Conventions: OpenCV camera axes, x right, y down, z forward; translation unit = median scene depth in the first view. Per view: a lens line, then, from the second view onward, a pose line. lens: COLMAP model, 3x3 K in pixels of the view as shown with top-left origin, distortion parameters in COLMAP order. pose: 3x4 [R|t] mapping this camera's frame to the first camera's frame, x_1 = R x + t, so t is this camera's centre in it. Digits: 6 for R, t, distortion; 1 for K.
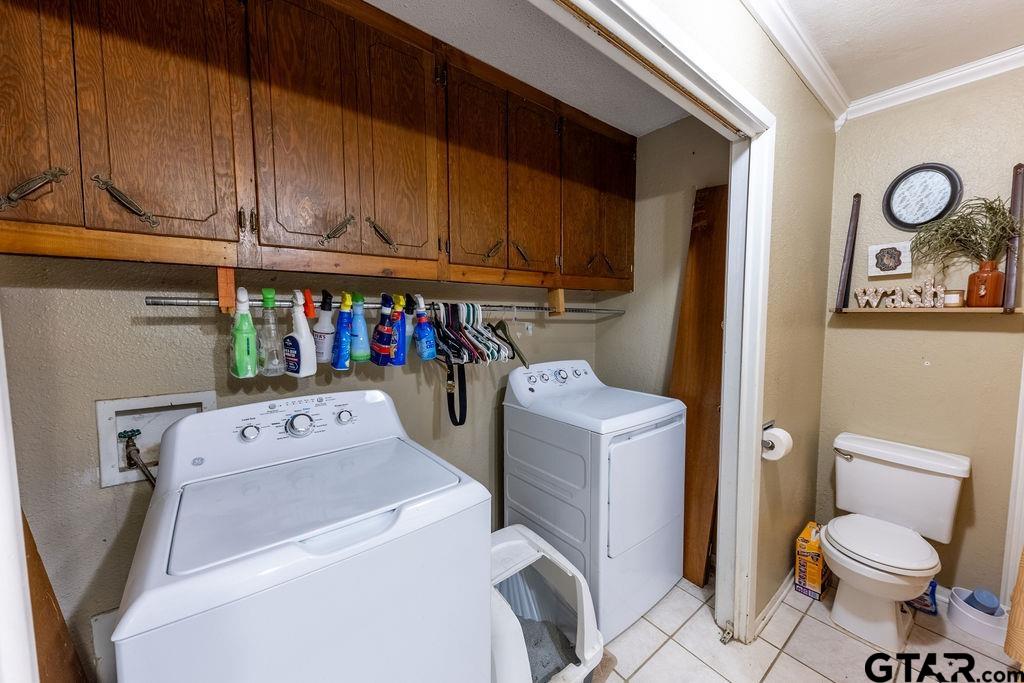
lens RADIAL K [[351.6, 0, 512.0], [0, 351.6, 341.5], [0, 0, 1]] dist [0.000690, -0.000288]
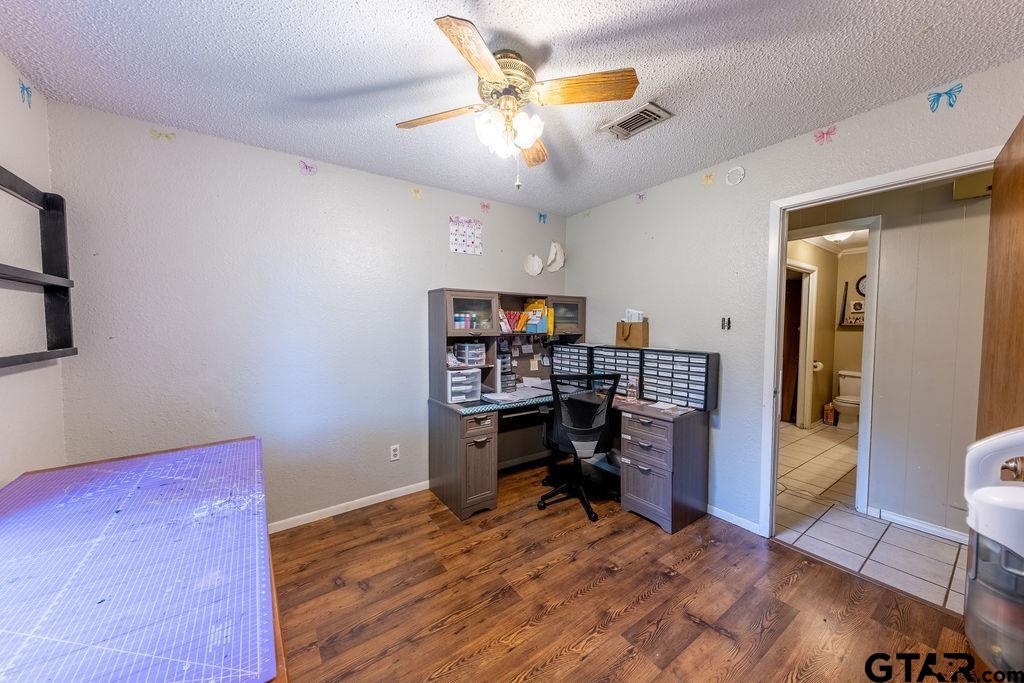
lens RADIAL K [[351.6, 0, 512.0], [0, 351.6, 341.5], [0, 0, 1]] dist [0.000690, -0.000288]
pose [[0.999160, 0.007406, -0.040305, -1.534422], [-0.008121, 0.999812, -0.017608, 0.114250], [0.040167, 0.017921, 0.999032, -1.864978]]
